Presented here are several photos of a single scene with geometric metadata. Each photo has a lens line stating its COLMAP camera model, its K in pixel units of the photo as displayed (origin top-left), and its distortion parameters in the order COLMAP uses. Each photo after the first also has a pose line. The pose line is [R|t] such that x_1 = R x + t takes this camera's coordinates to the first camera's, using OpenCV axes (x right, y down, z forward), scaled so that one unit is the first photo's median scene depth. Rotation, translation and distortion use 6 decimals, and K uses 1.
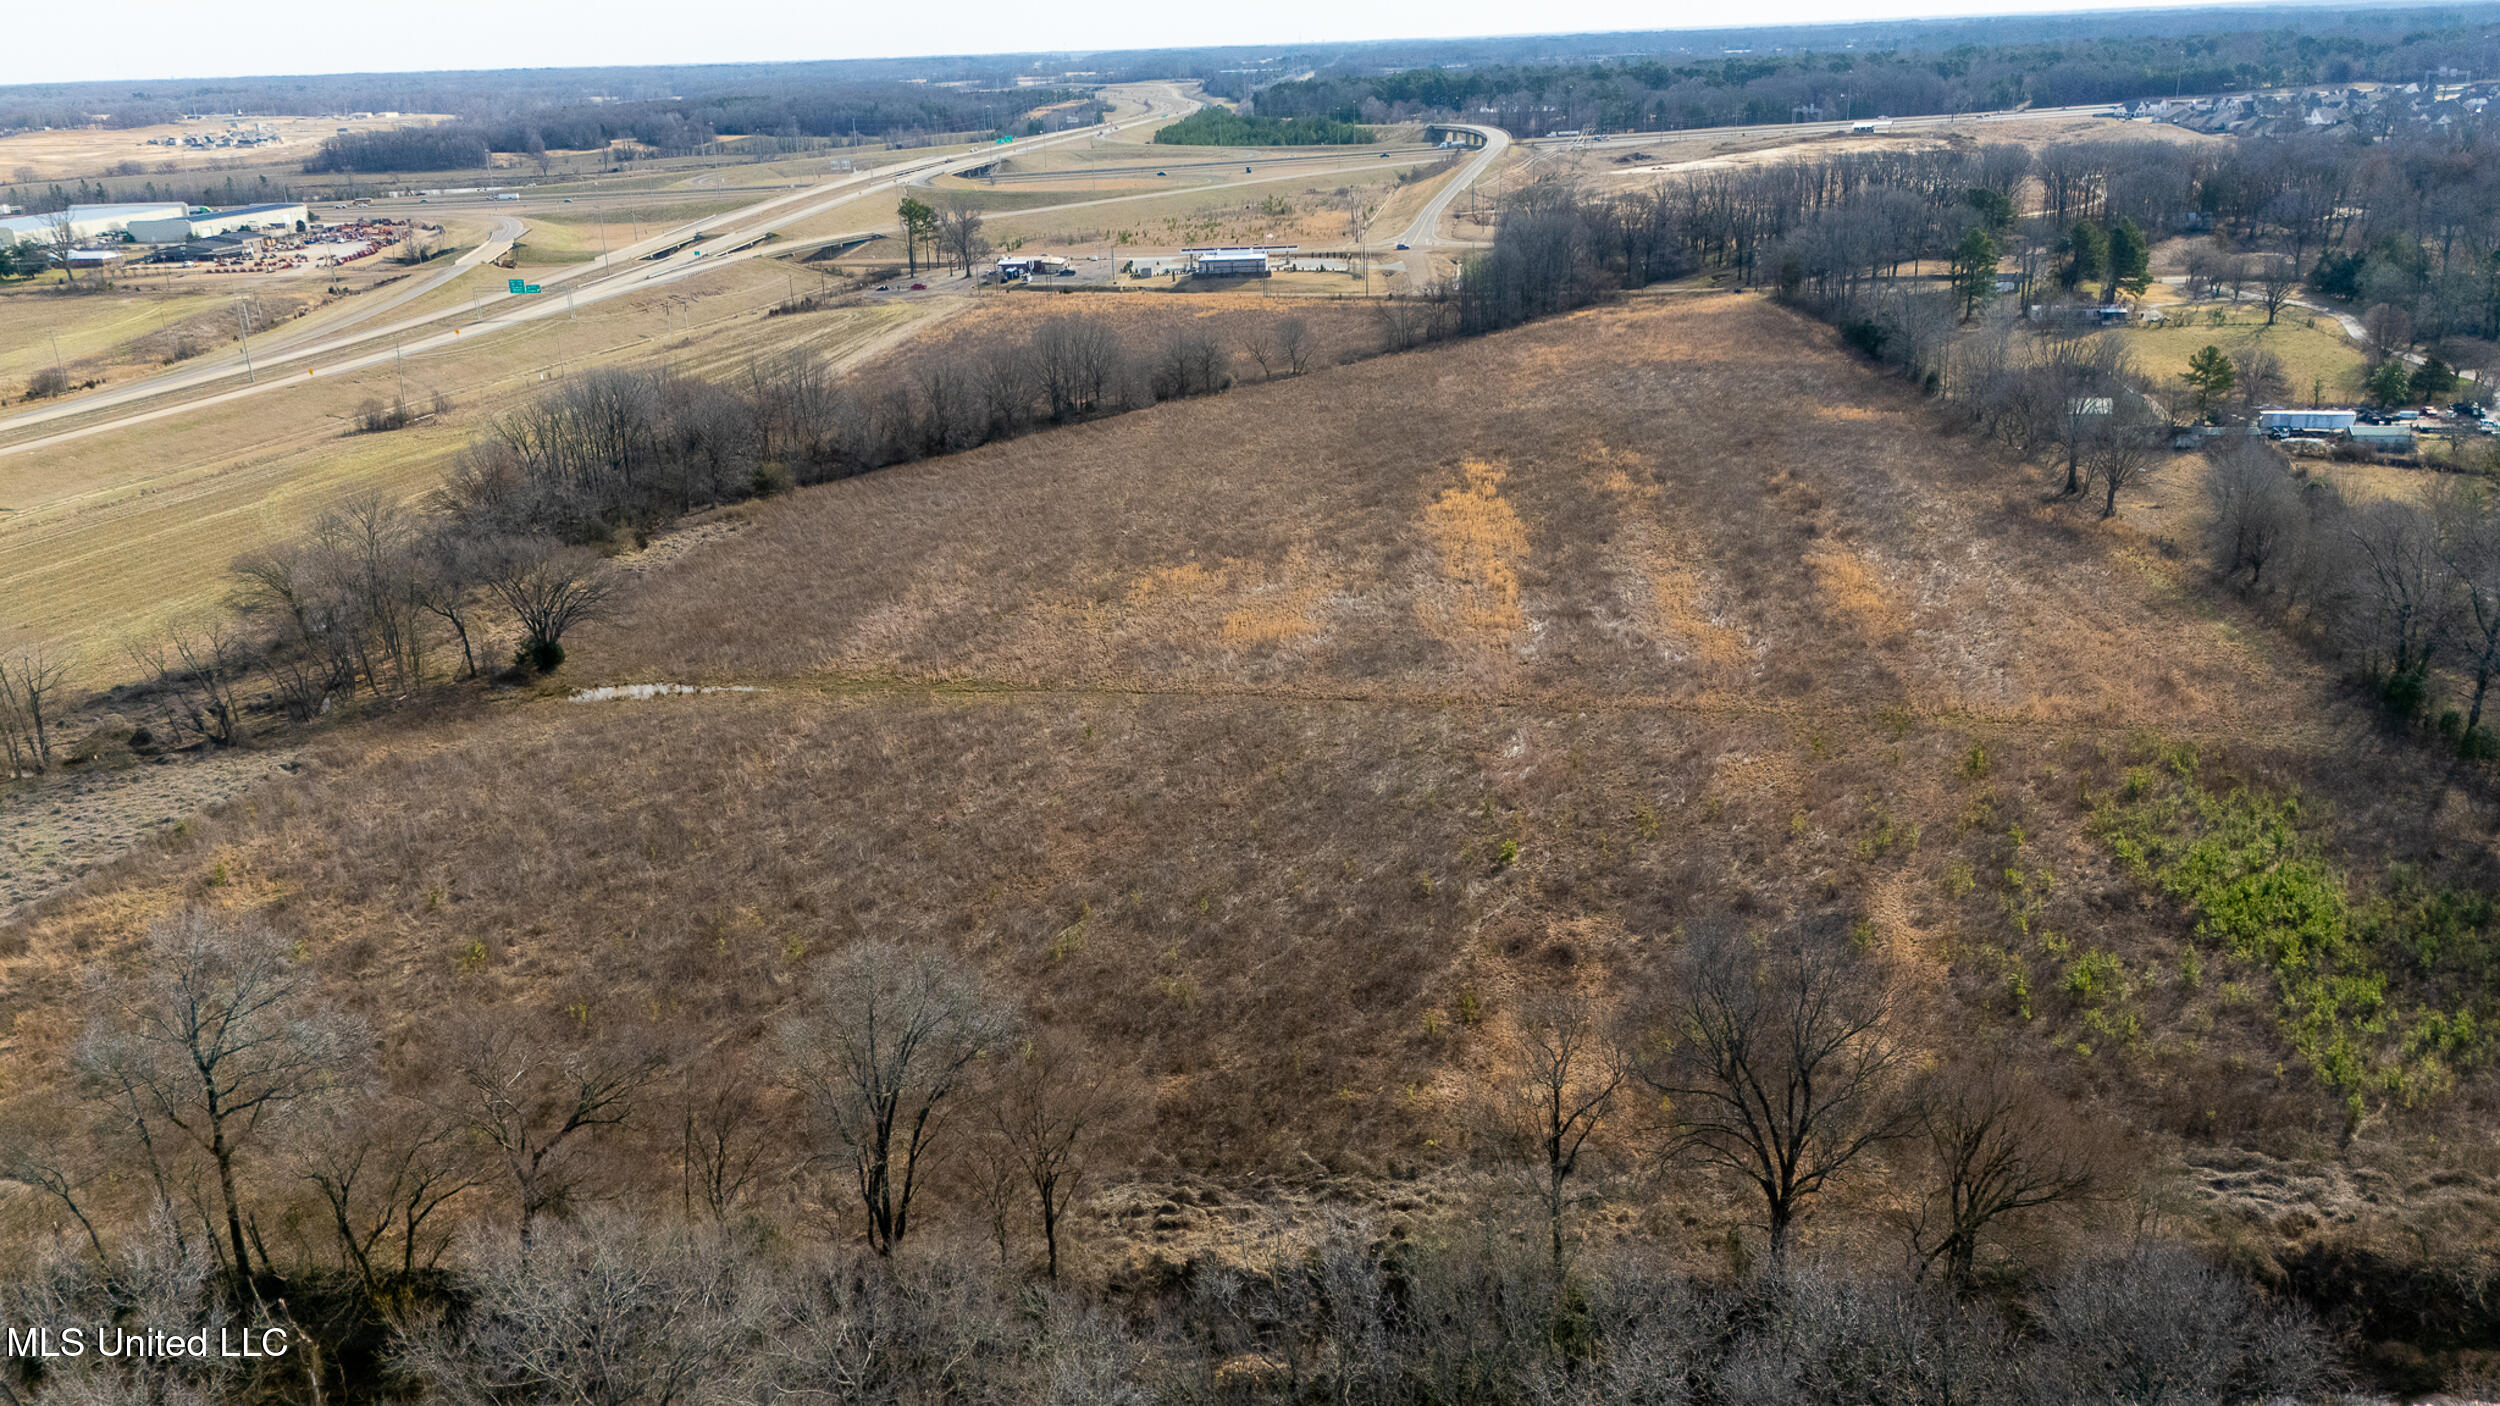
lens RADIAL K [[2017.1, 0, 1250.0], [0, 2017.1, 703.0], [0, 0, 1]] dist [0.045024, -0.076556]
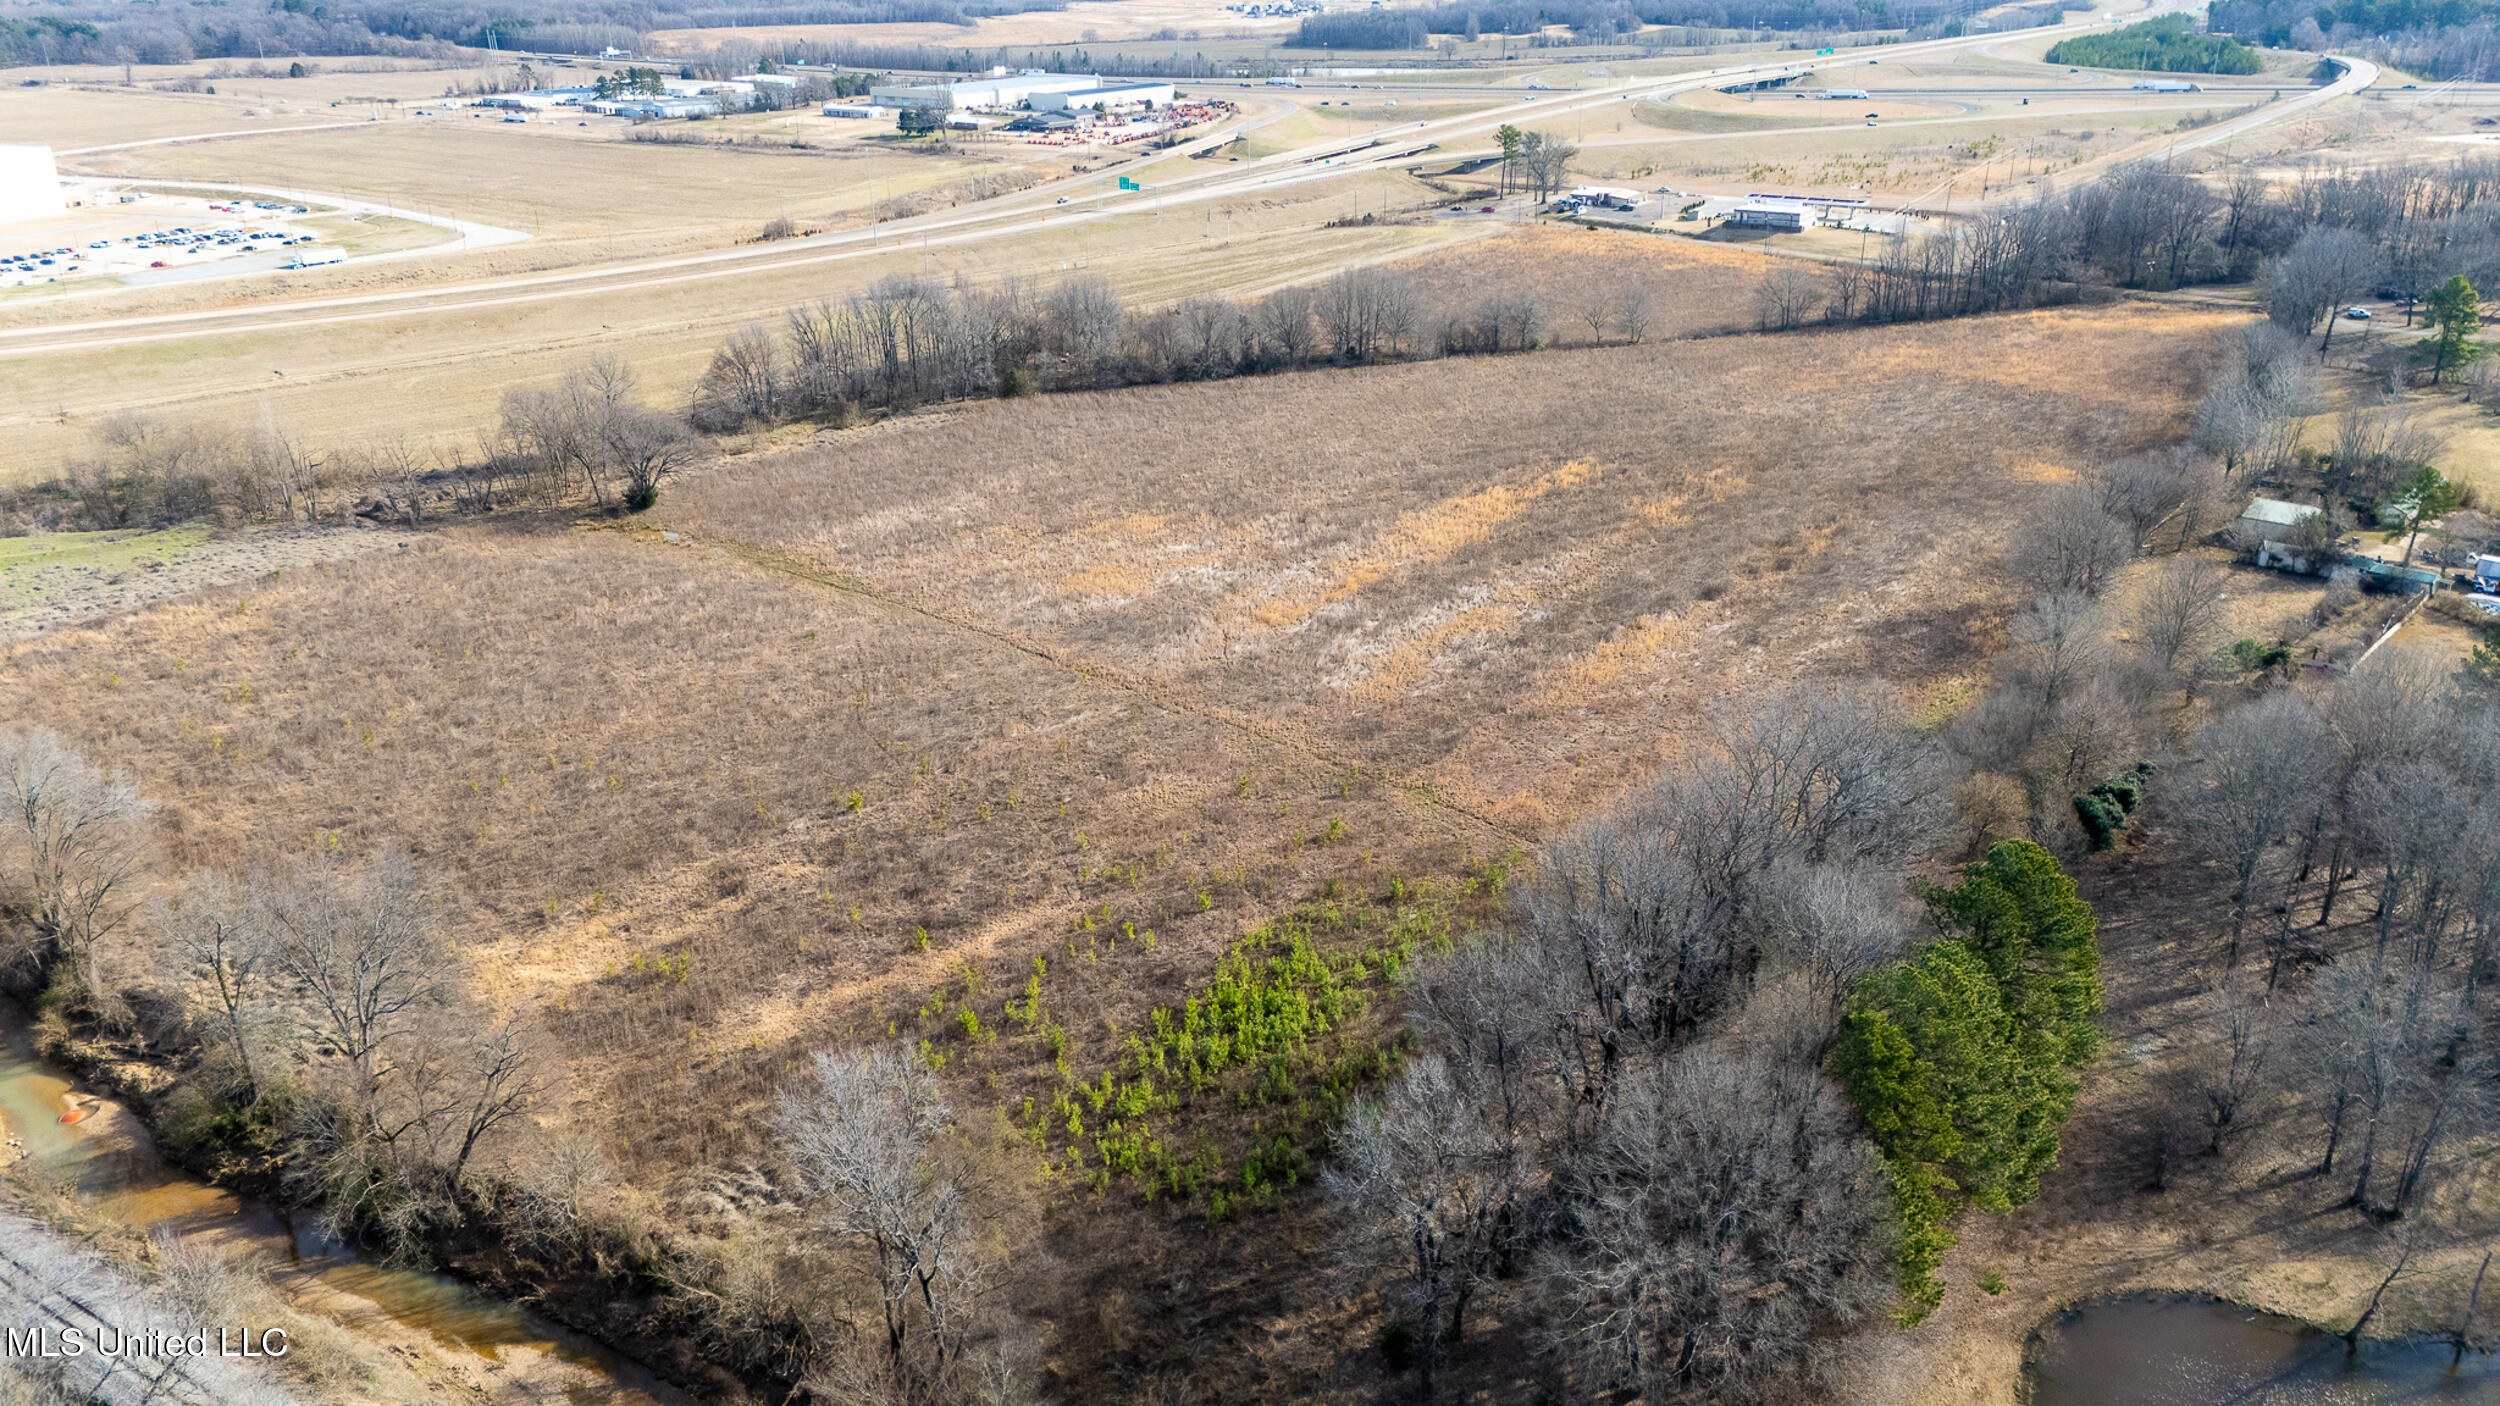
lens RADIAL K [[2017.1, 0, 1250.0], [0, 2017.1, 703.0], [0, 0, 1]] dist [0.045024, -0.076556]
pose [[0.826658, 0.218135, -0.518704, 0.339748], [-0.182565, 0.975910, 0.119454, -0.060585], [0.532266, -0.004050, 0.846568, 0.048467]]
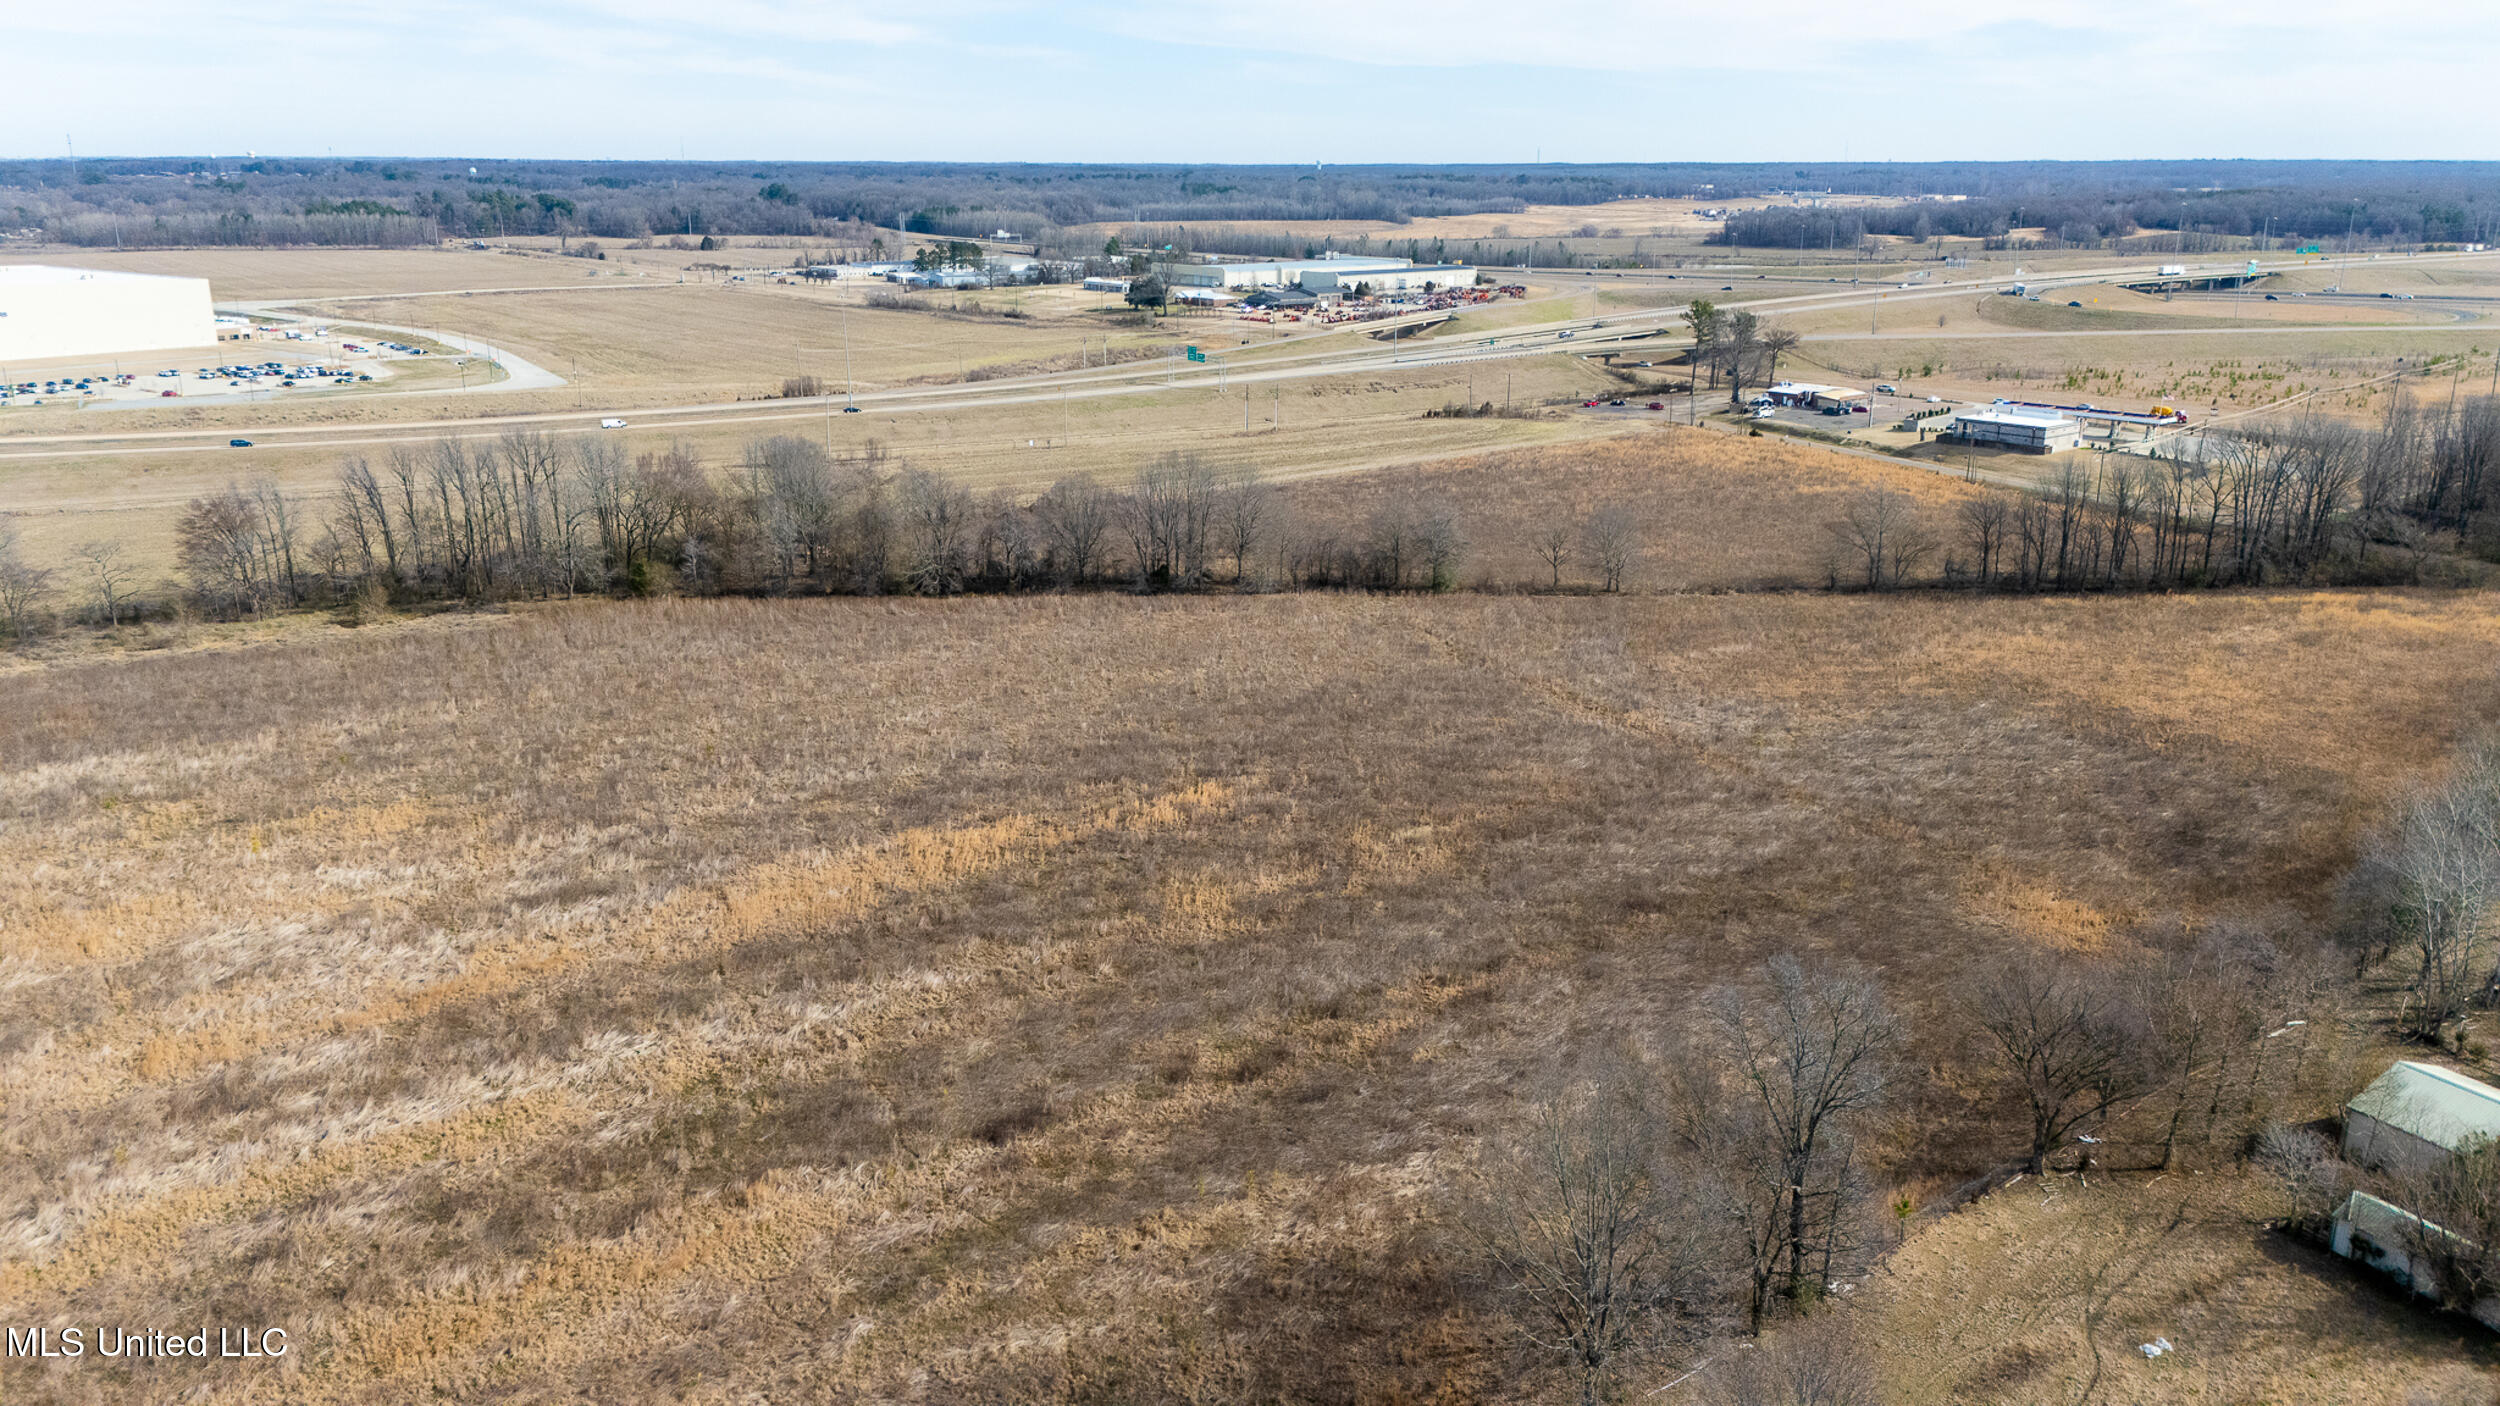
lens RADIAL K [[1798.1, 0, 1250.0], [0, 1798.1, 703.0], [0, 0, 1]] dist [0.005334, -0.001065]
pose [[0.582856, 0.247821, -0.773863, 0.341855], [-0.255453, 0.959956, 0.115013, -0.134886], [0.771377, 0.130649, 0.622823, 0.443519]]
